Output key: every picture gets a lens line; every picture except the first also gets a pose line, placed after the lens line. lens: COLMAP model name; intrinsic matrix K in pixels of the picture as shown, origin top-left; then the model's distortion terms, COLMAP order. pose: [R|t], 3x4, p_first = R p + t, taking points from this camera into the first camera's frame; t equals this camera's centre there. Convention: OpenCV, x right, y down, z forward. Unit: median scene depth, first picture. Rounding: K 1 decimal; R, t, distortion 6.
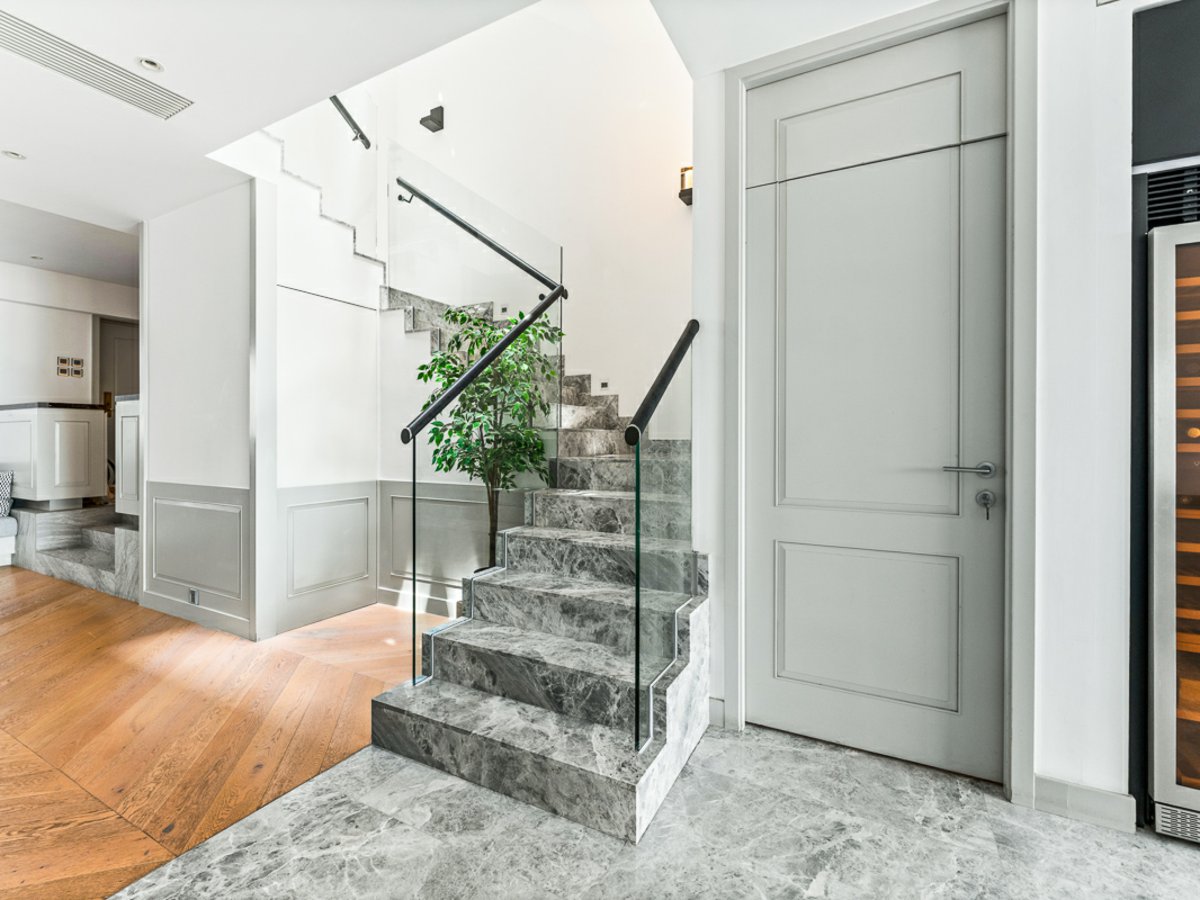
lens RADIAL K [[544.7, 0, 600.0], [0, 544.7, 450.0], [0, 0, 1]] dist [-0.002401, -0.000366]
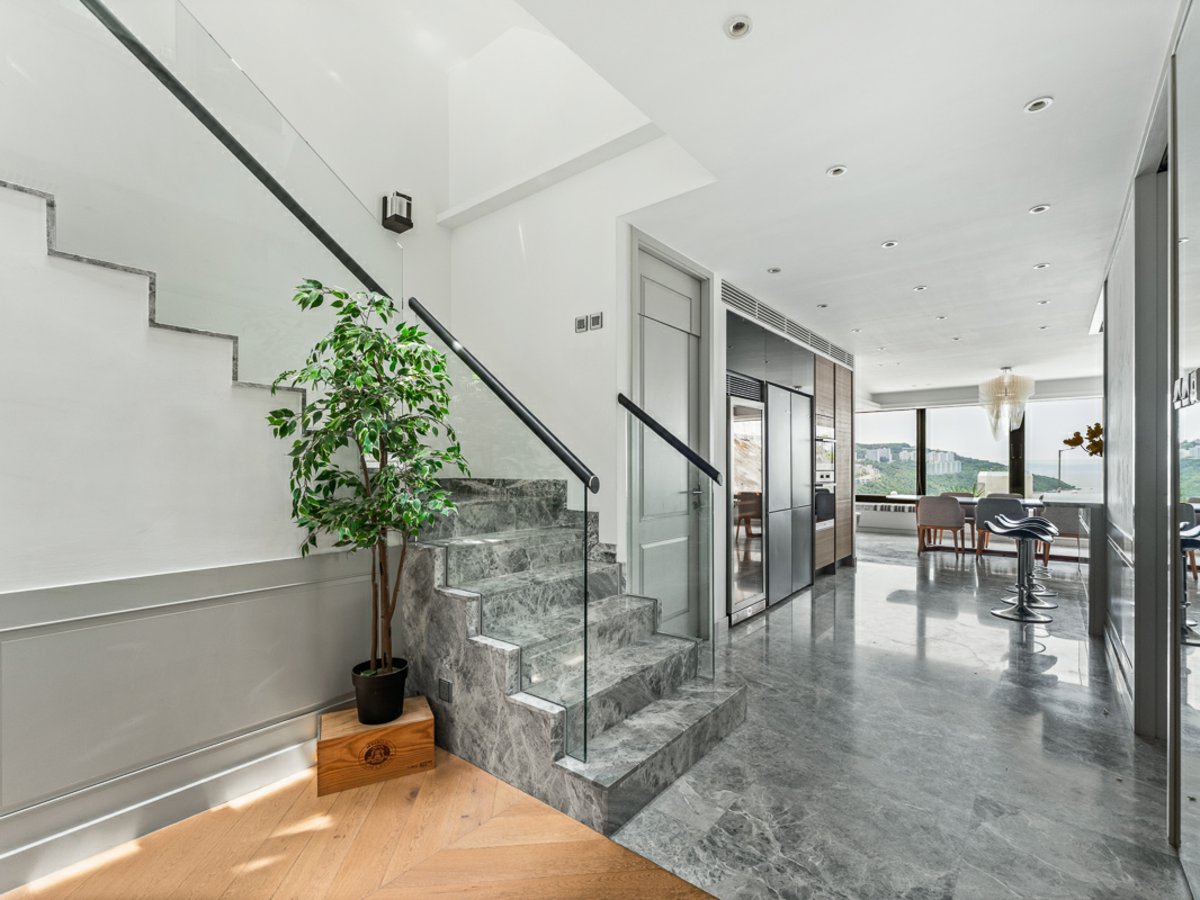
lens RADIAL K [[551.1, 0, 614.1], [0, 551.1, 477.6], [0, 0, 1]] dist [0.000667, 0.000210]
pose [[0.171409, -0.021041, 0.984975, -1.263947], [0.021253, 0.999618, 0.017656, -0.054292], [-0.984971, 0.017907, 0.171791, 0.818683]]
